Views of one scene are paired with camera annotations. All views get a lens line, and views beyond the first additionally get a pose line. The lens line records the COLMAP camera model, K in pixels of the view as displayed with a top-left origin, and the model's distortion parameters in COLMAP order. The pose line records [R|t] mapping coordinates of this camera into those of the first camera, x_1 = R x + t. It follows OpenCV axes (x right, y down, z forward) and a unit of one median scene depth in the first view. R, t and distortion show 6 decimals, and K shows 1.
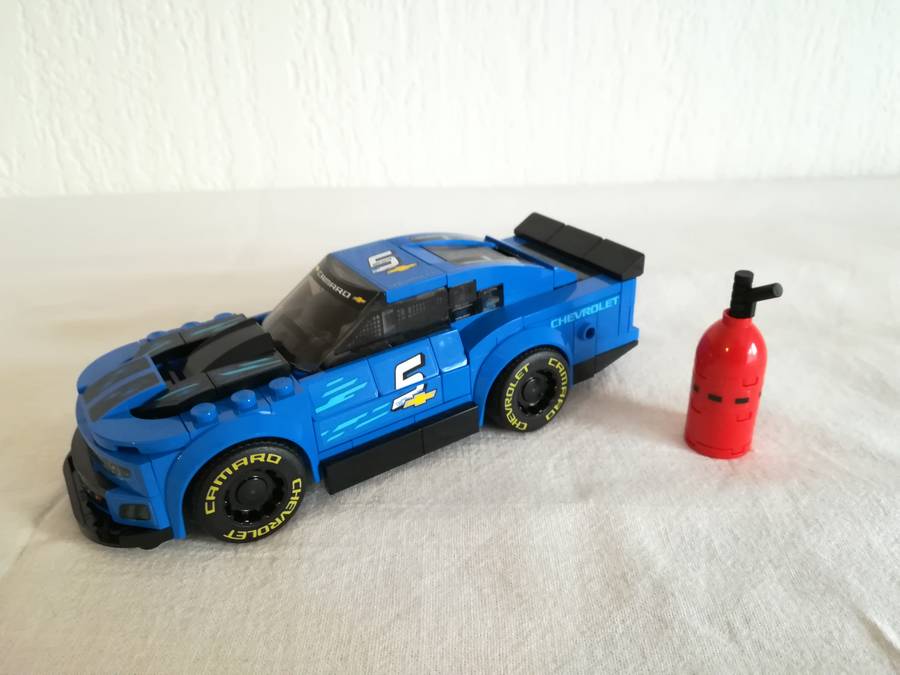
lens RADIAL K [[716.0, 0, 450.0], [0, 716.0, 337.5], [0, 0, 1]] dist [-0.032112, -0.006830]
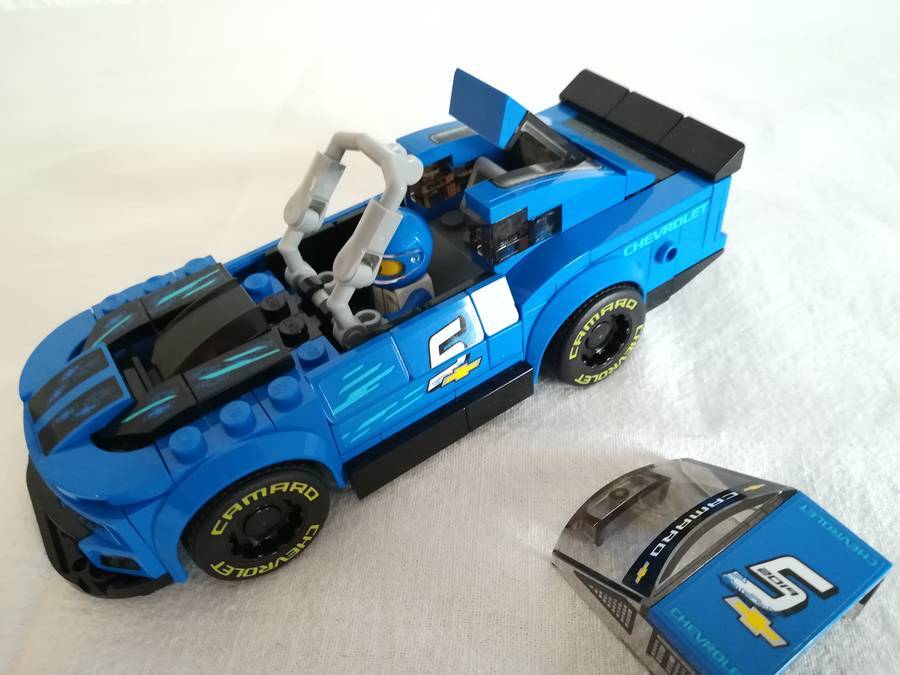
lens RADIAL K [[716.0, 0, 450.0], [0, 716.0, 337.5], [0, 0, 1]] dist [-0.032112, -0.006830]
pose [[0.998504, -0.053933, -0.008990, -0.045826], [0.054182, 0.953922, 0.295122, -0.181329], [-0.007341, -0.295167, 0.955417, 0.267087]]
